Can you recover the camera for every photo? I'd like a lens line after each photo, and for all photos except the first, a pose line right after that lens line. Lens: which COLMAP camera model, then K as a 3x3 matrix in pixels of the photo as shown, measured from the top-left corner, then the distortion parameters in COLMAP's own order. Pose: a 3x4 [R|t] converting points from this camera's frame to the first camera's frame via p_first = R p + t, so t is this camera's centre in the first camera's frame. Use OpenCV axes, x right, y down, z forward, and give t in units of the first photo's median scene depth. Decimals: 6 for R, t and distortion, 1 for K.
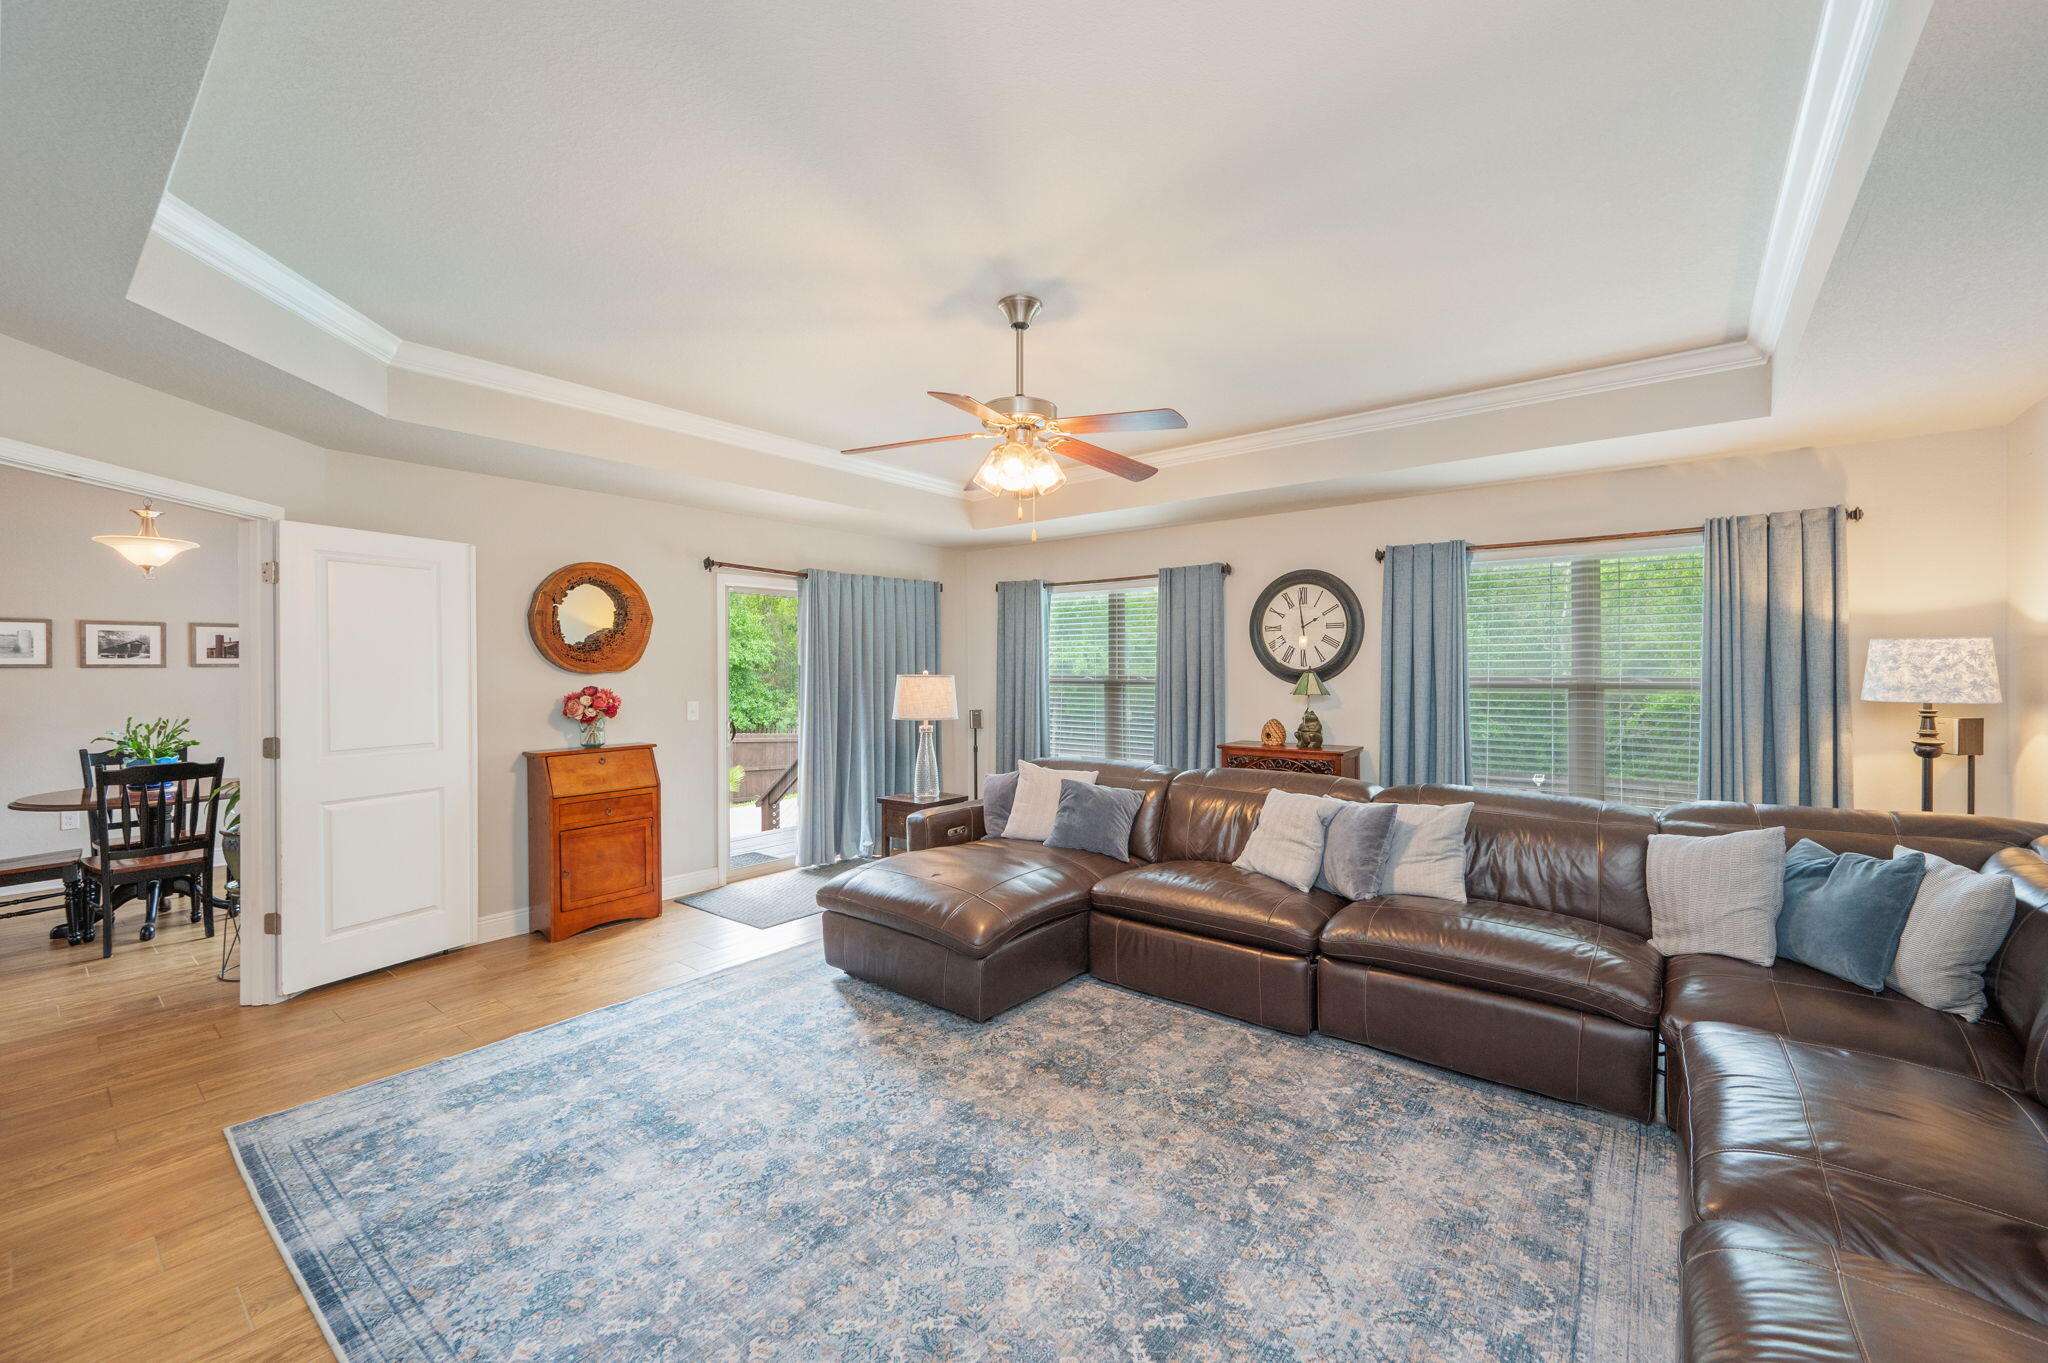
lens RADIAL K [[817.2, 0, 1040.3], [0, 817.2, 672.2], [0, 0, 1]] dist [-0.002435, -0.001430]
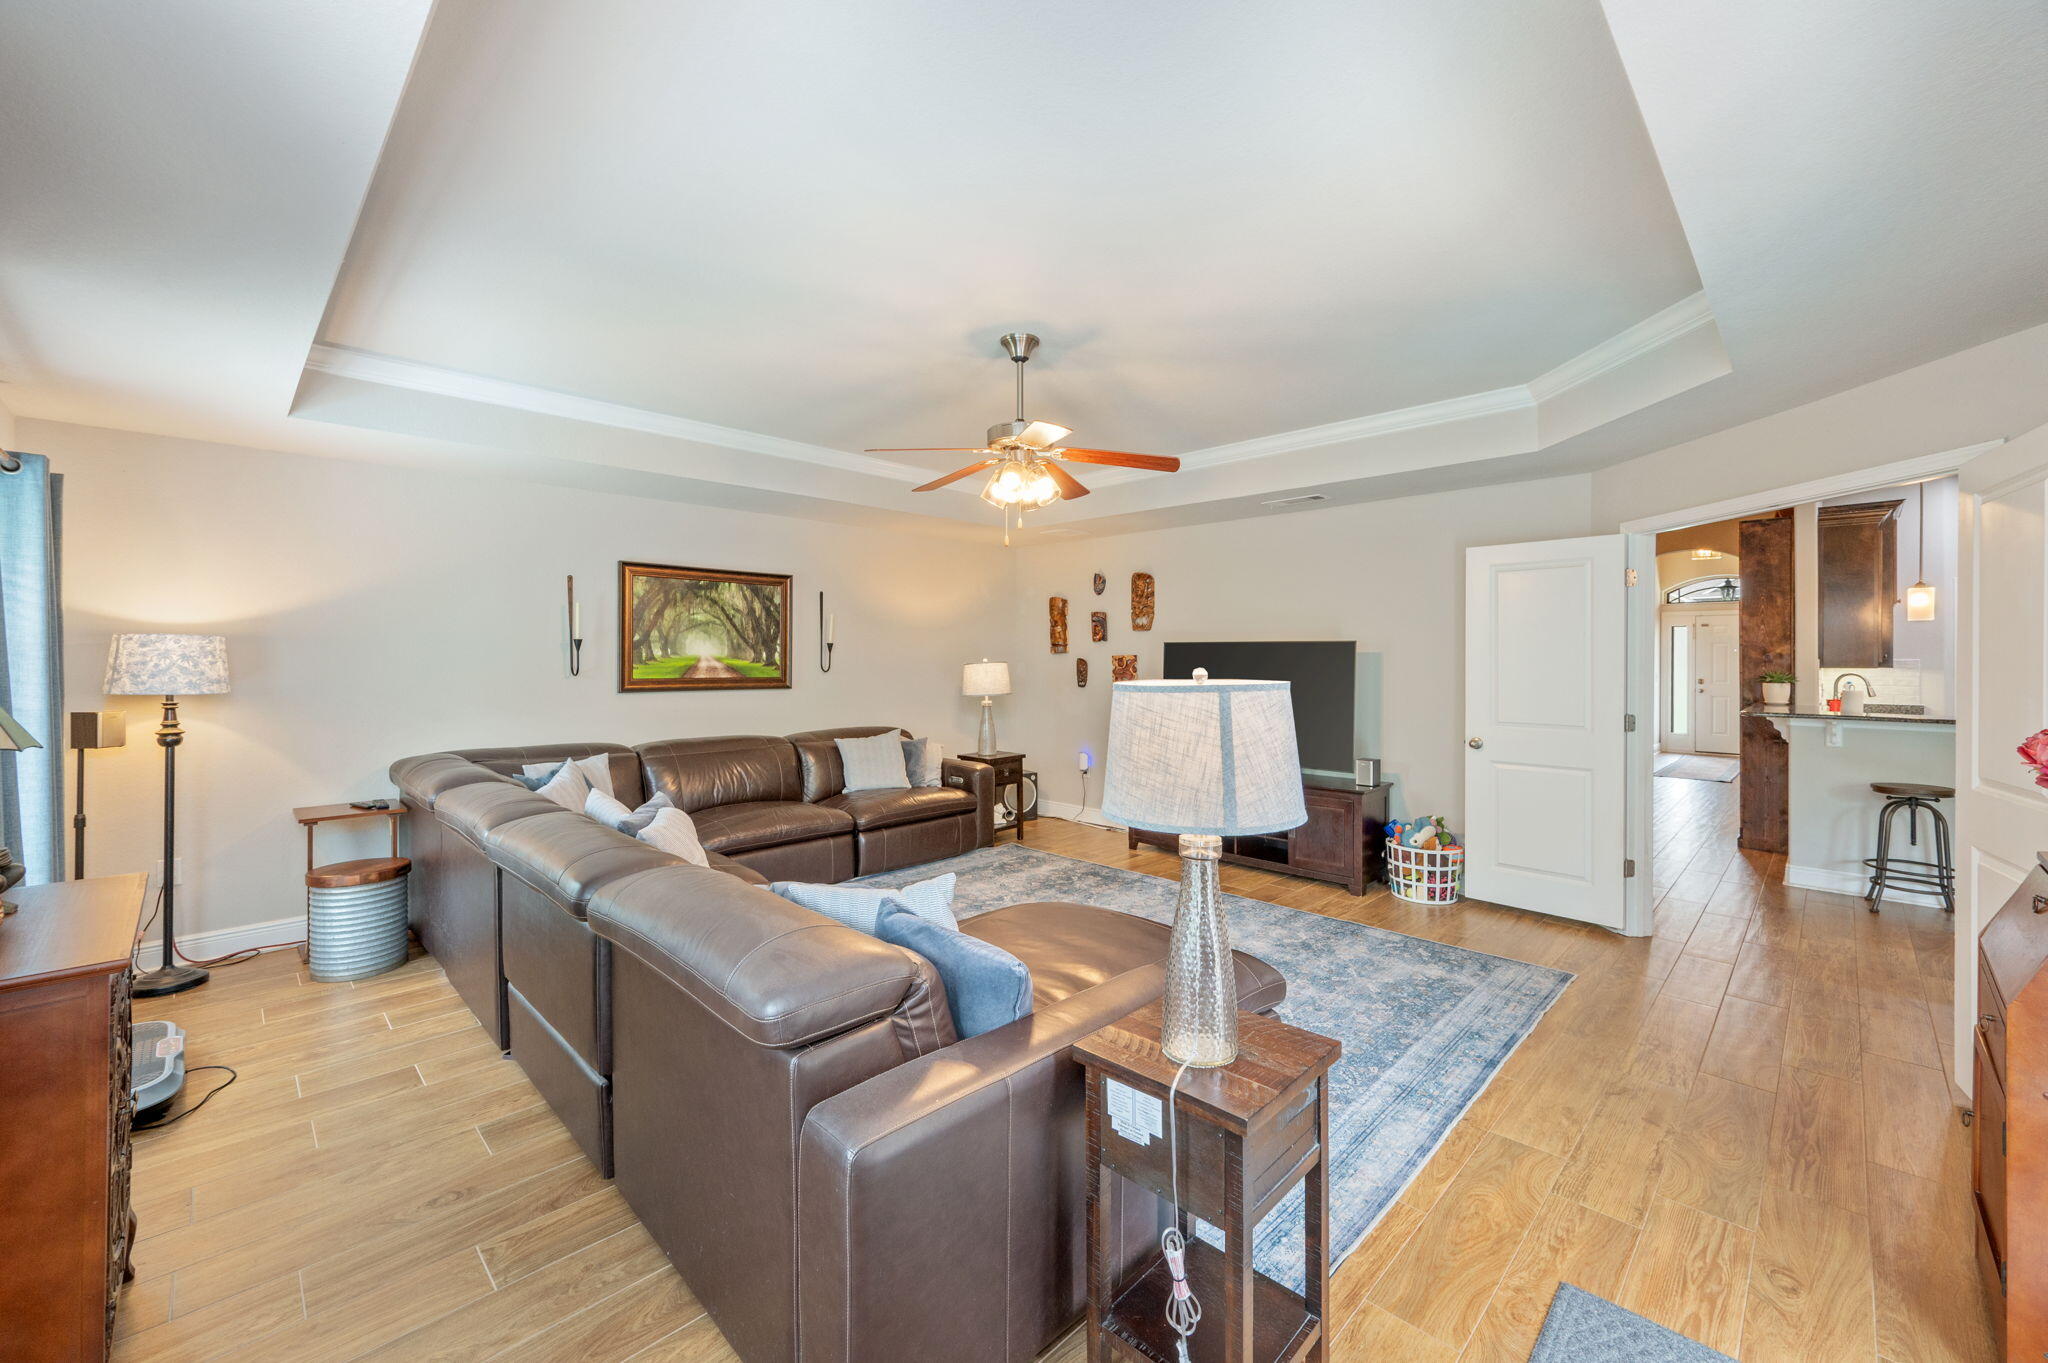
lens RADIAL K [[817.2, 0, 1022.3], [0, 817.2, 655.4], [0, 0, 1]] dist [-0.002435, -0.001430]
pose [[-0.991263, 0.002655, 0.131876, -0.202067], [0.003180, 0.999988, 0.003773, -0.019034], [-0.131864, 0.004159, -0.991259, 2.461675]]
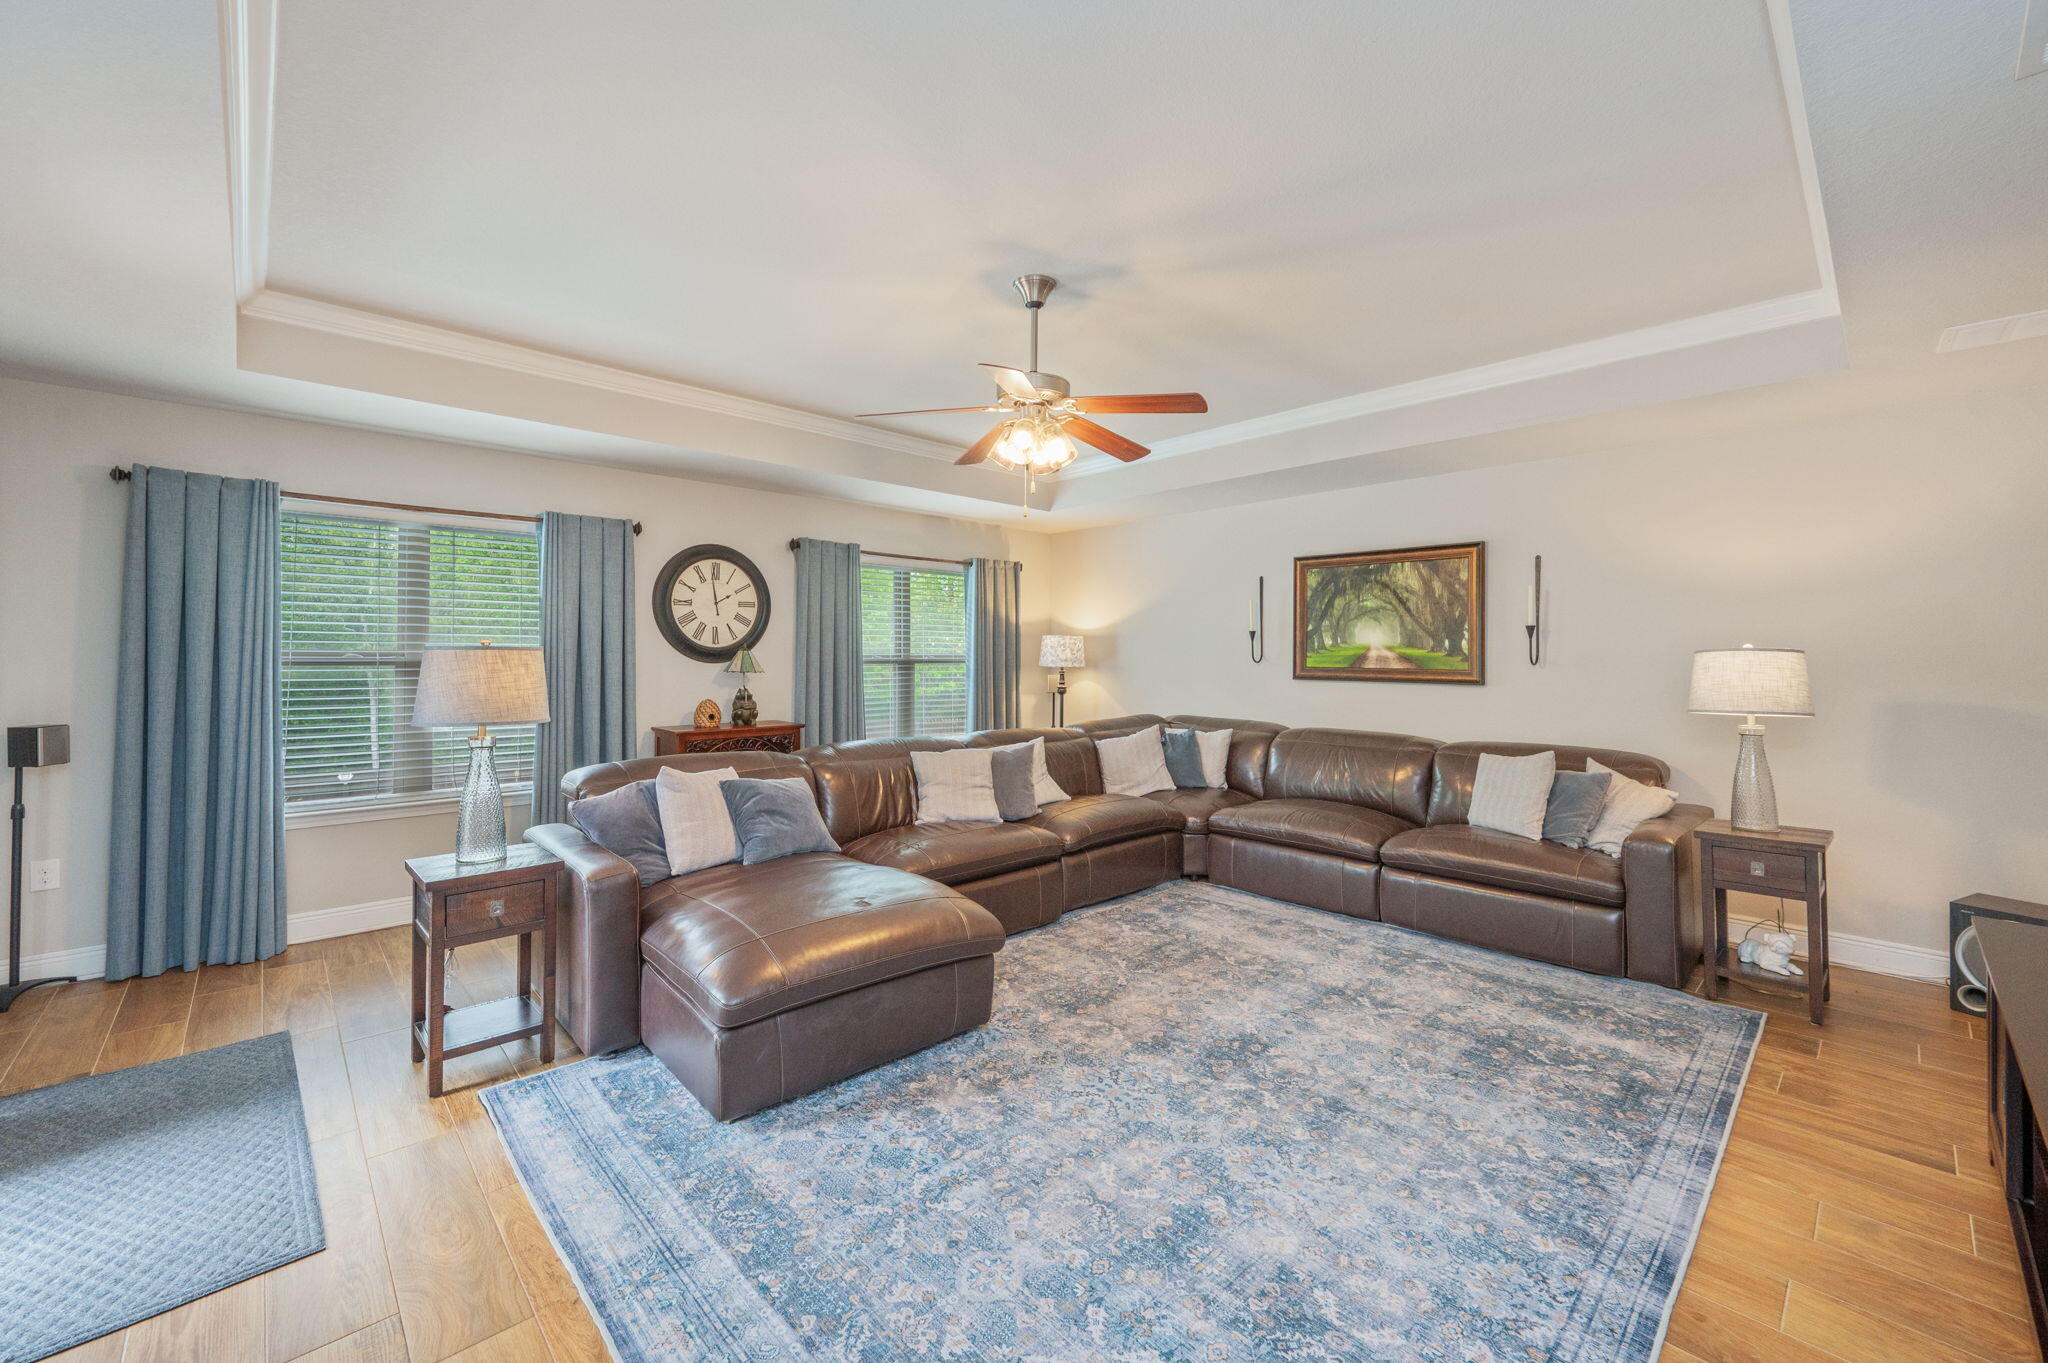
lens RADIAL K [[817.2, 0, 1038.0], [0, 817.2, 645.0], [0, 0, 1]] dist [-0.002435, -0.001430]
pose [[0.149789, 0.016513, 0.988580, -1.190045], [0.000502, 0.999859, -0.016777, 0.021393], [-0.988718, 0.003009, 0.149760, 0.974326]]
